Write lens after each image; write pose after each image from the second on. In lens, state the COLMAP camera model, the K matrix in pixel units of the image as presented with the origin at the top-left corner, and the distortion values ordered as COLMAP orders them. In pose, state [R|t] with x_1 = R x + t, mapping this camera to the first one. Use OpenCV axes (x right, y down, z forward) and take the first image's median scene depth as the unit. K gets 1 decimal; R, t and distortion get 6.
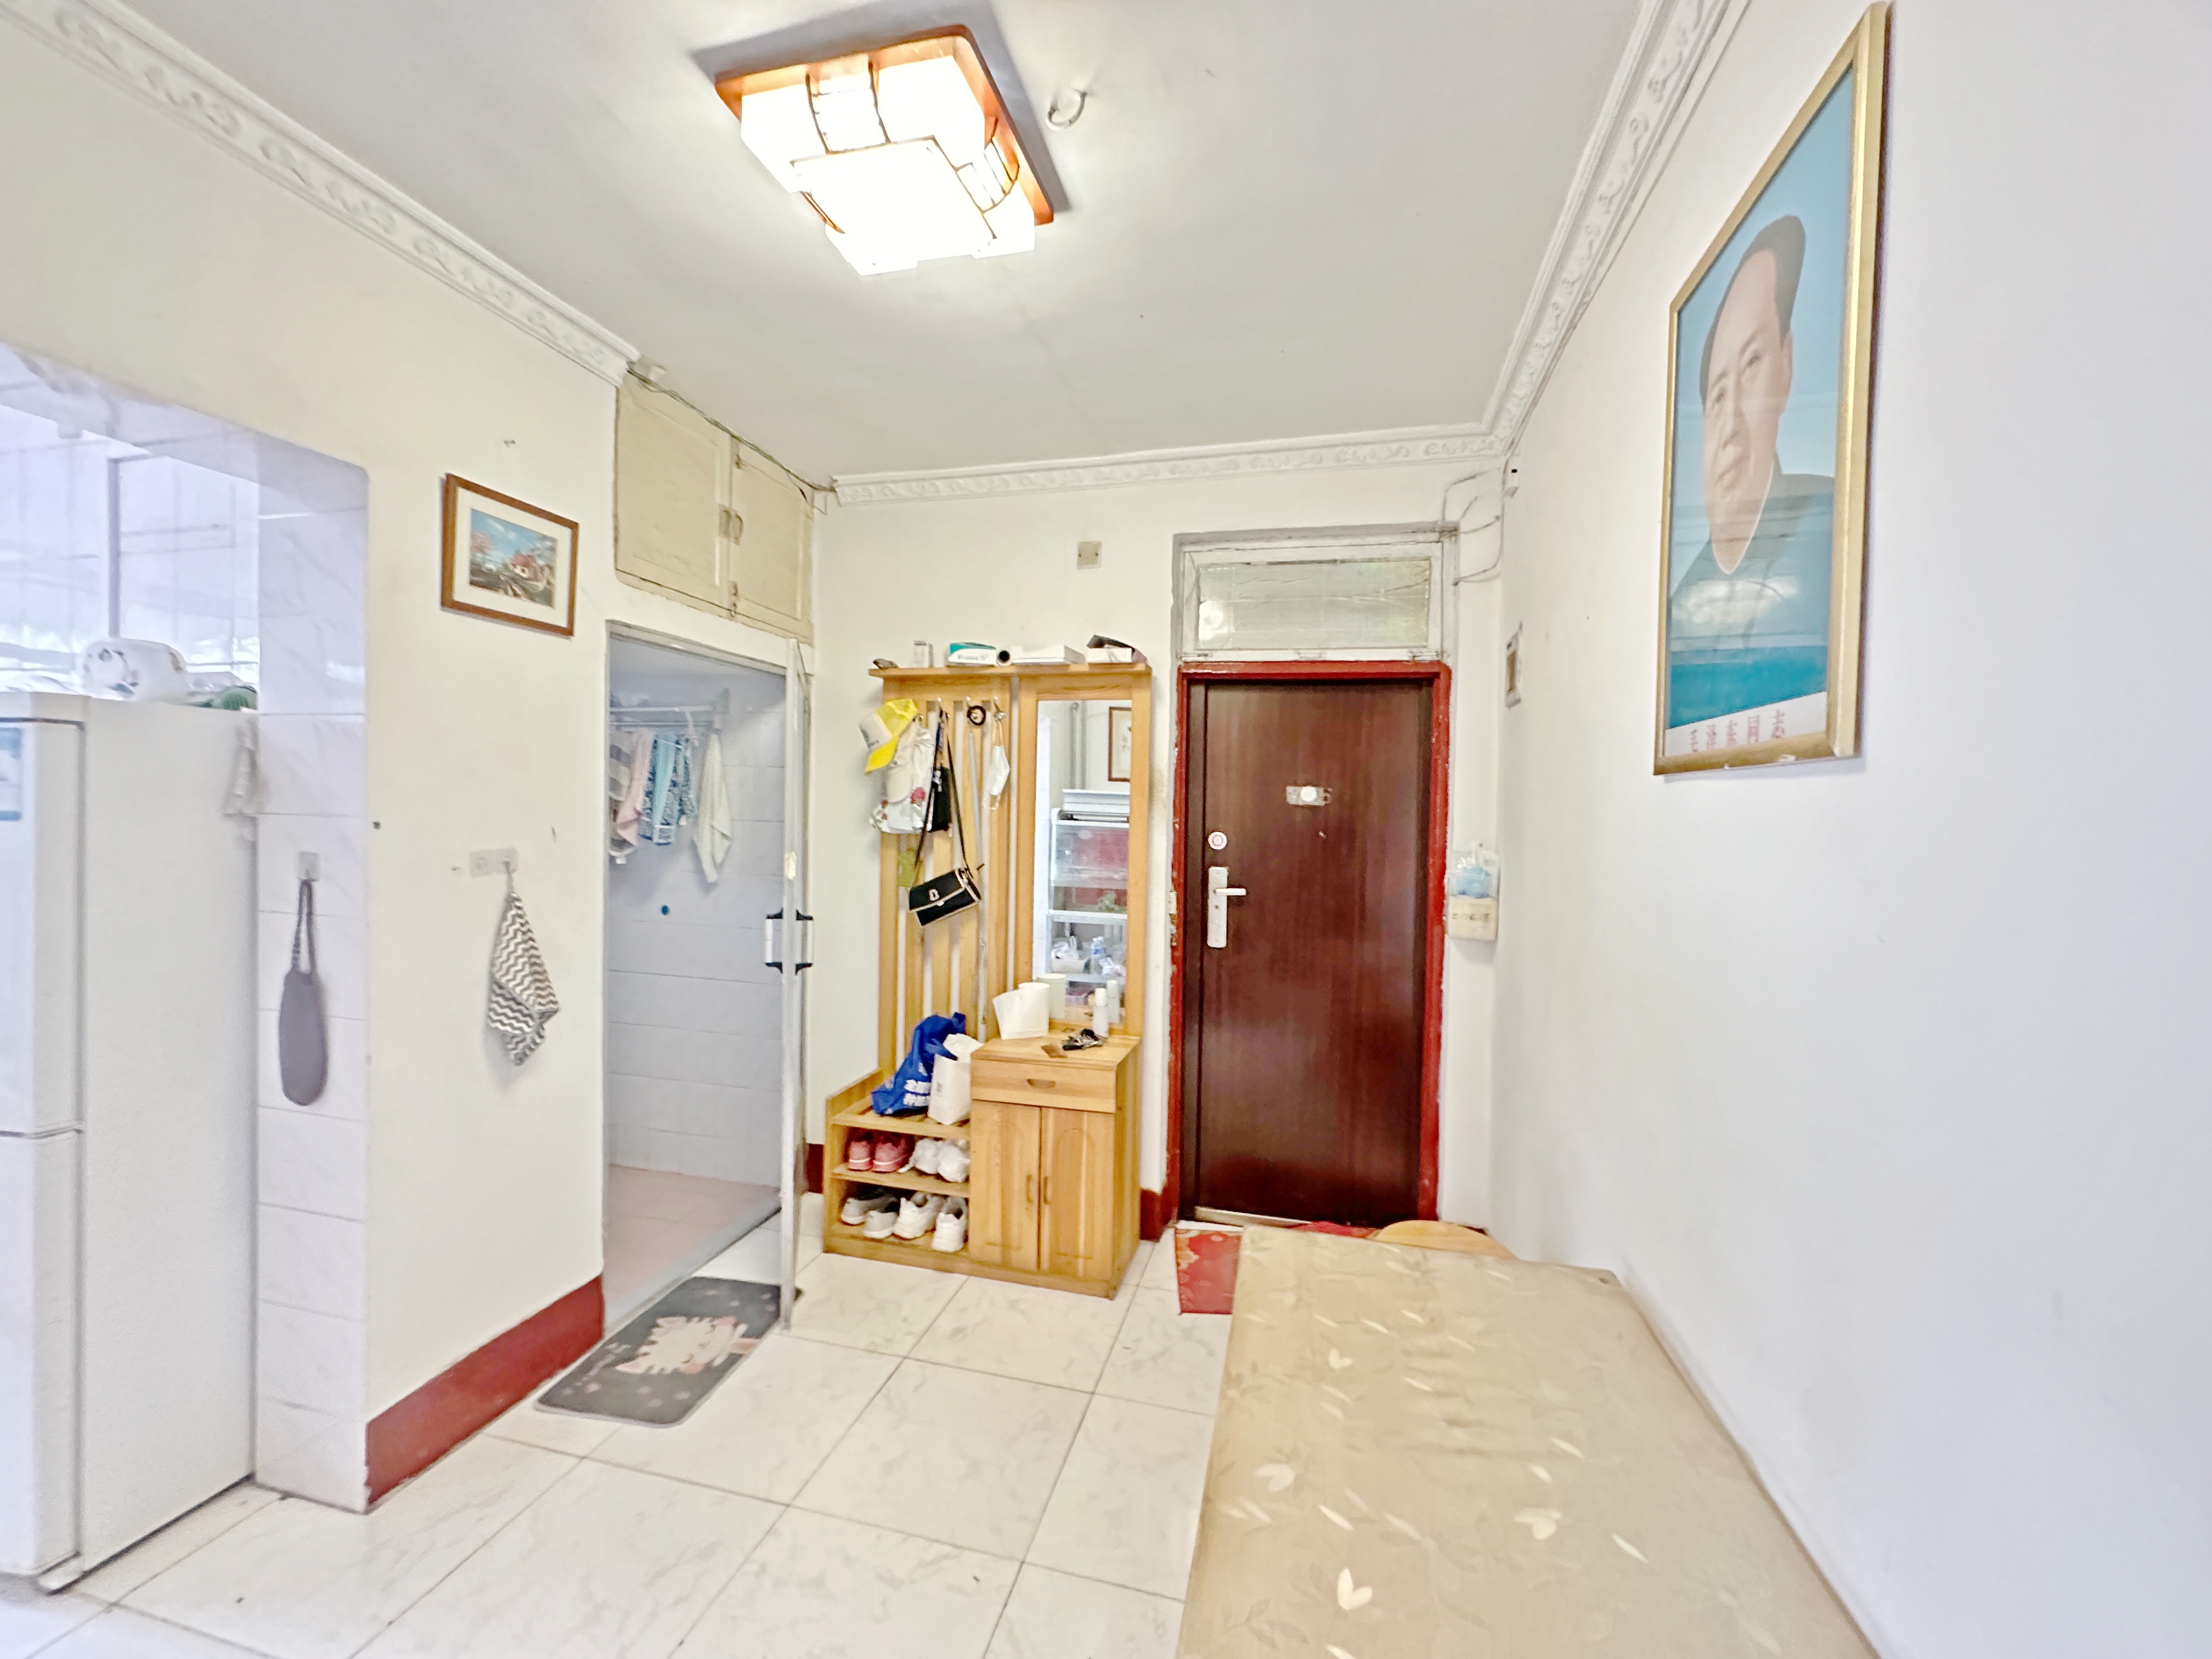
lens RADIAL K [[888.9, 0, 1100.9], [0, 888.9, 824.4], [0, 0, 1]] dist [-0.000302, 0.000205]
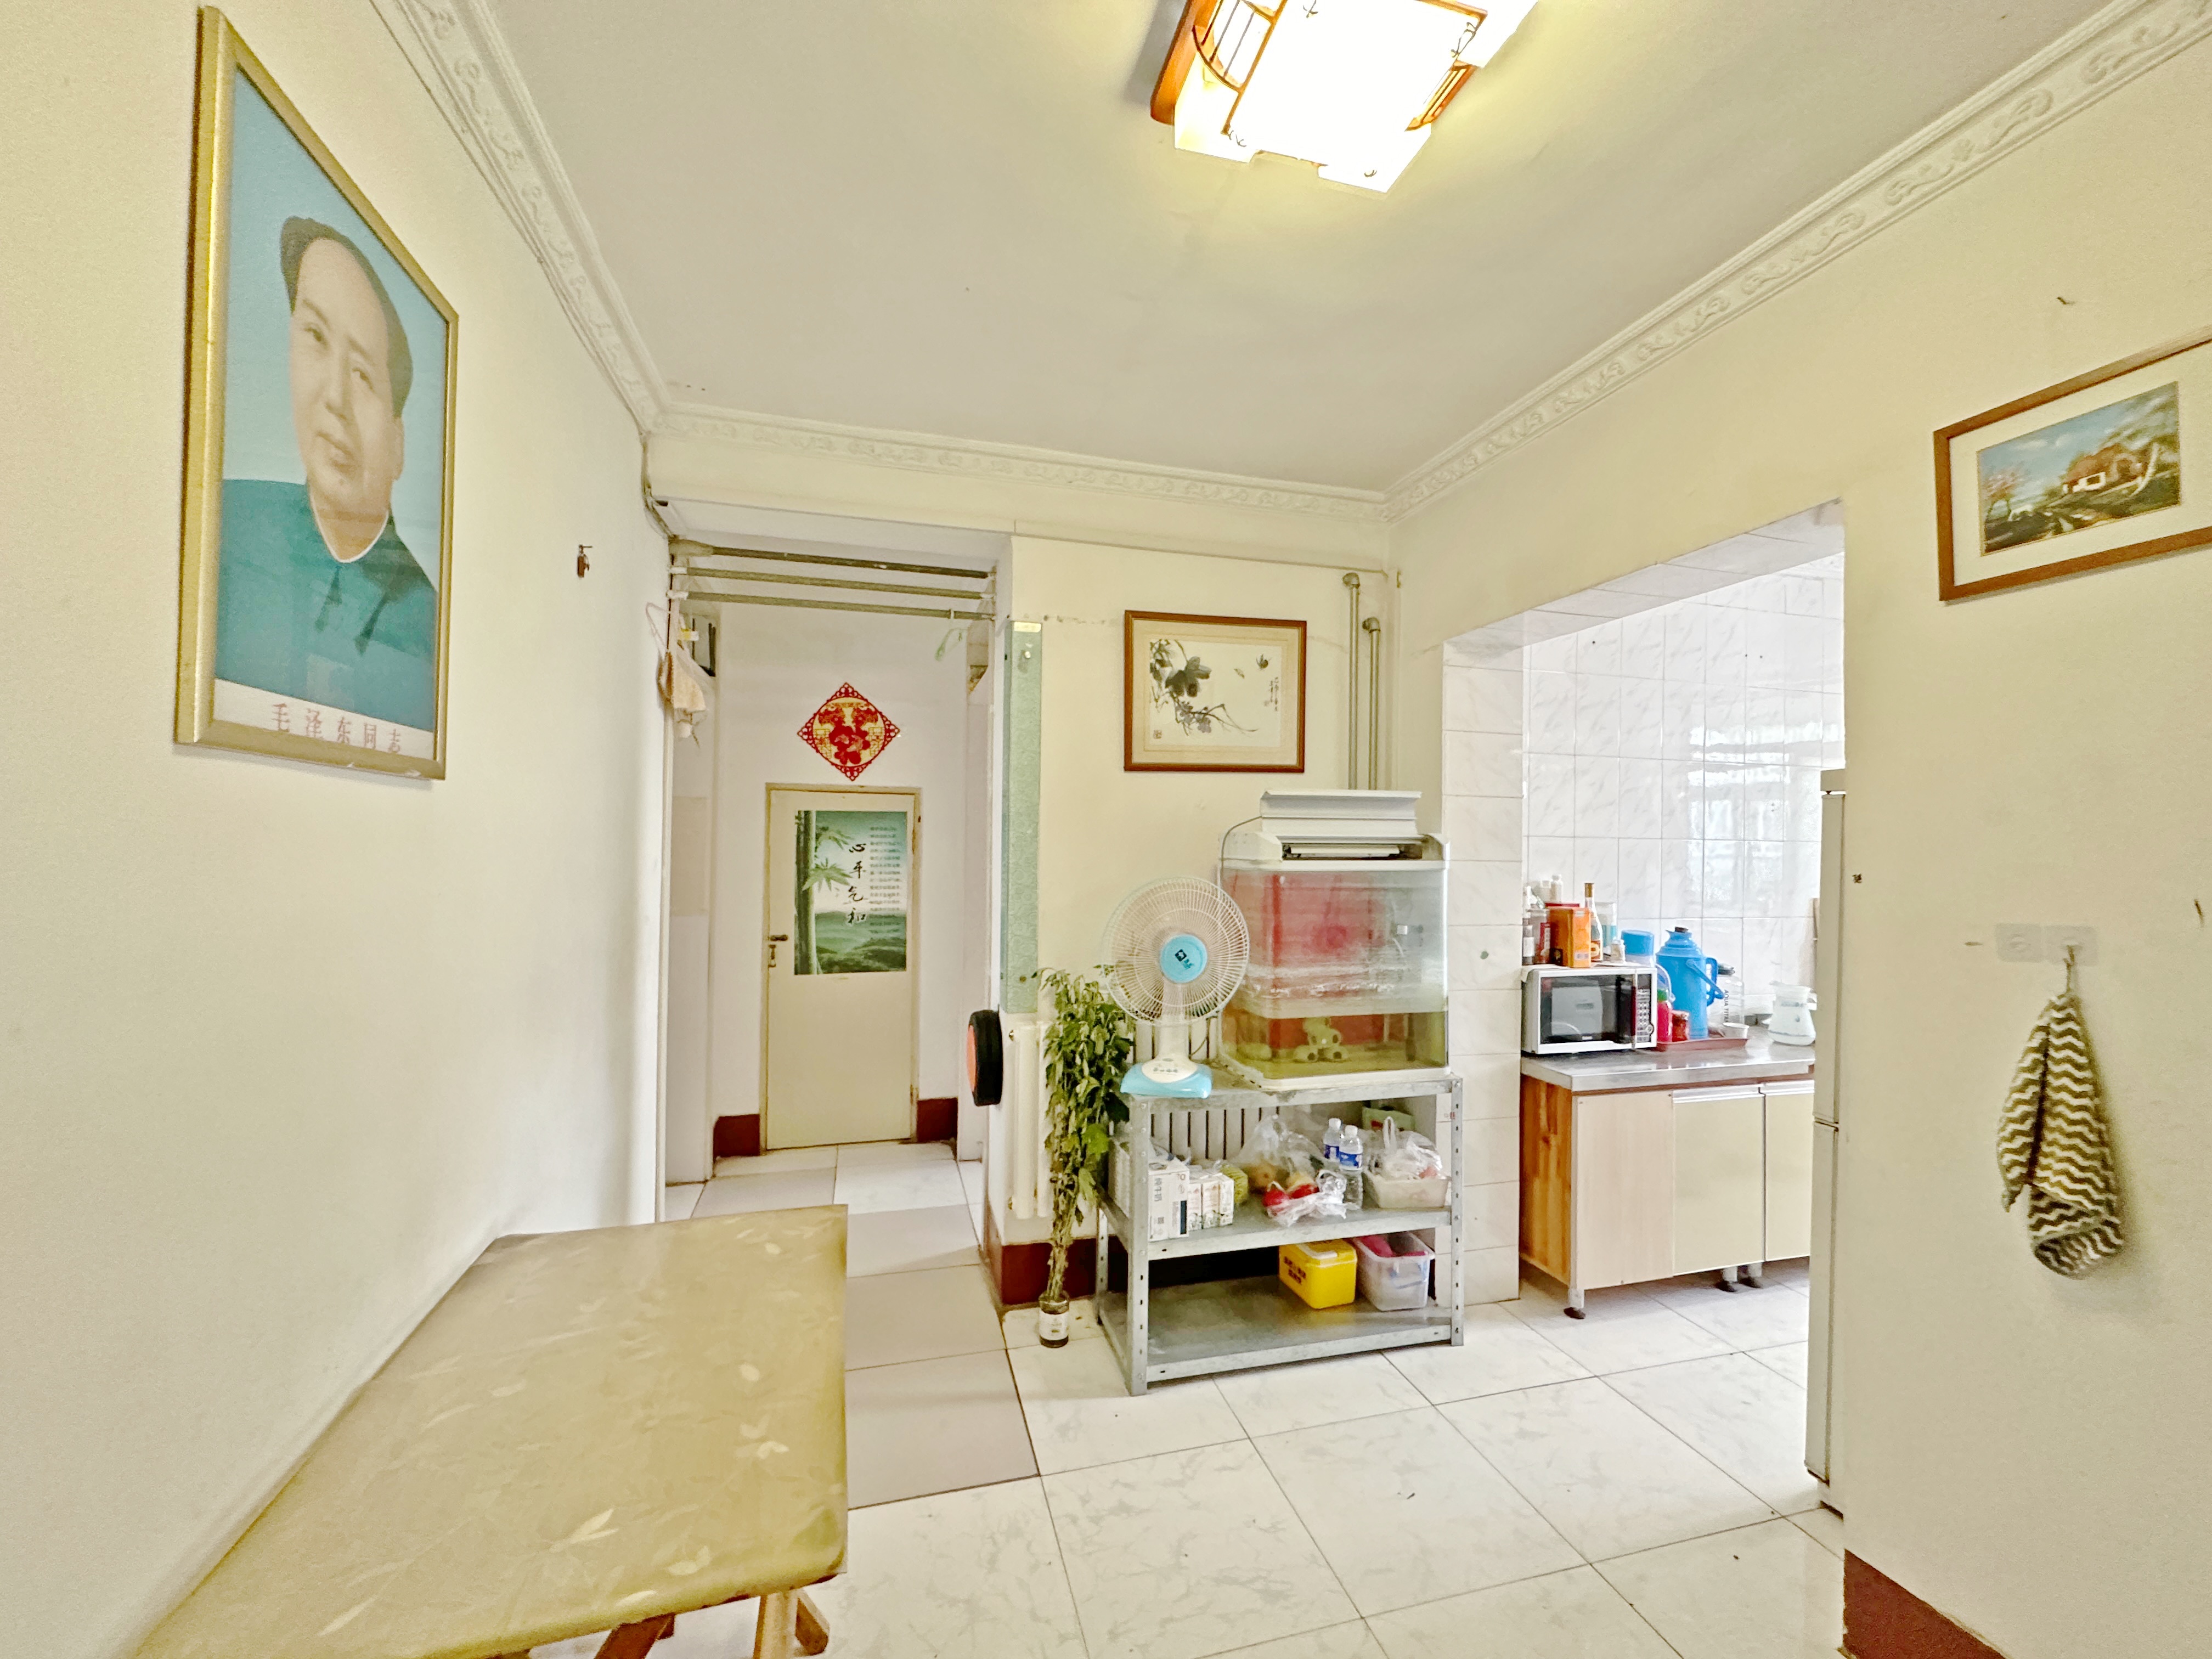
lens RADIAL K [[888.9, 0, 1100.9], [0, 888.9, 824.4], [0, 0, 1]] dist [-0.000302, 0.000205]
pose [[-0.871559, -0.046929, -0.488039, 0.255384], [-0.044797, 0.998867, -0.016049, -0.004607], [0.488239, 0.007875, -0.872674, 1.252358]]
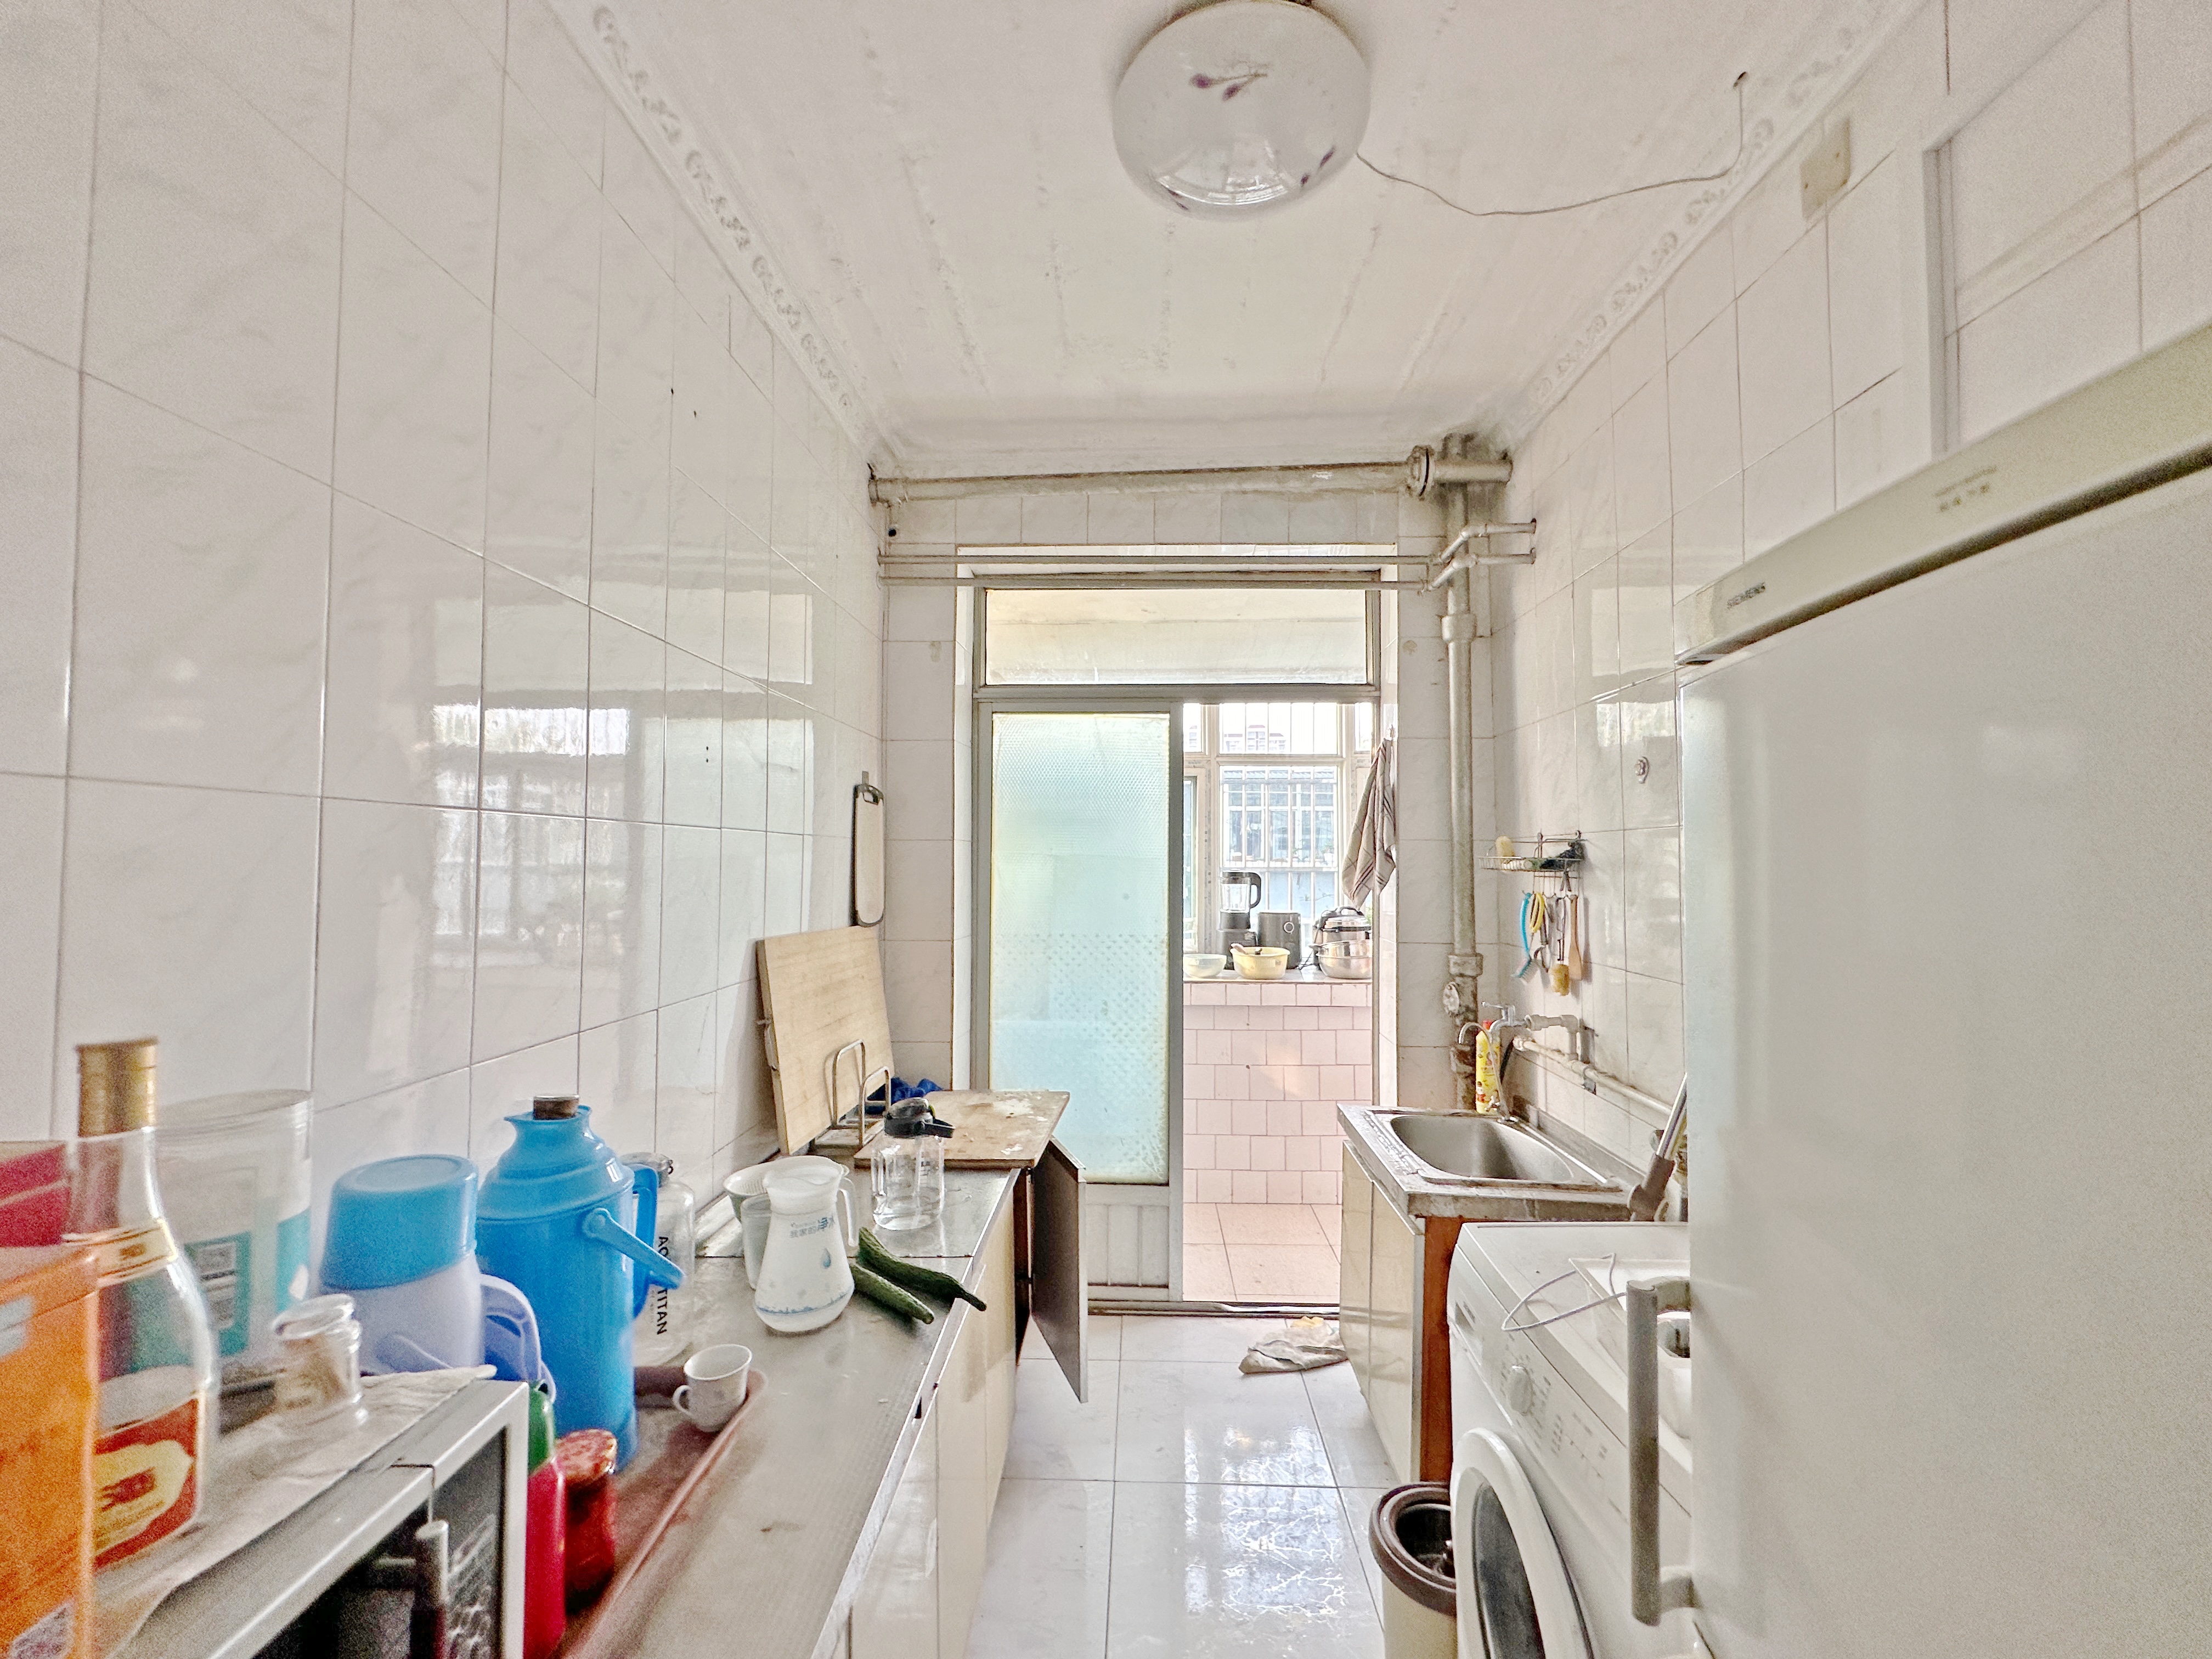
lens RADIAL K [[888.9, 0, 1100.9], [0, 888.9, 824.4], [0, 0, 1]] dist [-0.000302, 0.000205]
pose [[0.208670, -0.055487, -0.976411, -0.897013], [-0.015945, 0.998064, -0.060125, -0.013441], [0.977856, 0.028115, 0.207381, 0.559017]]
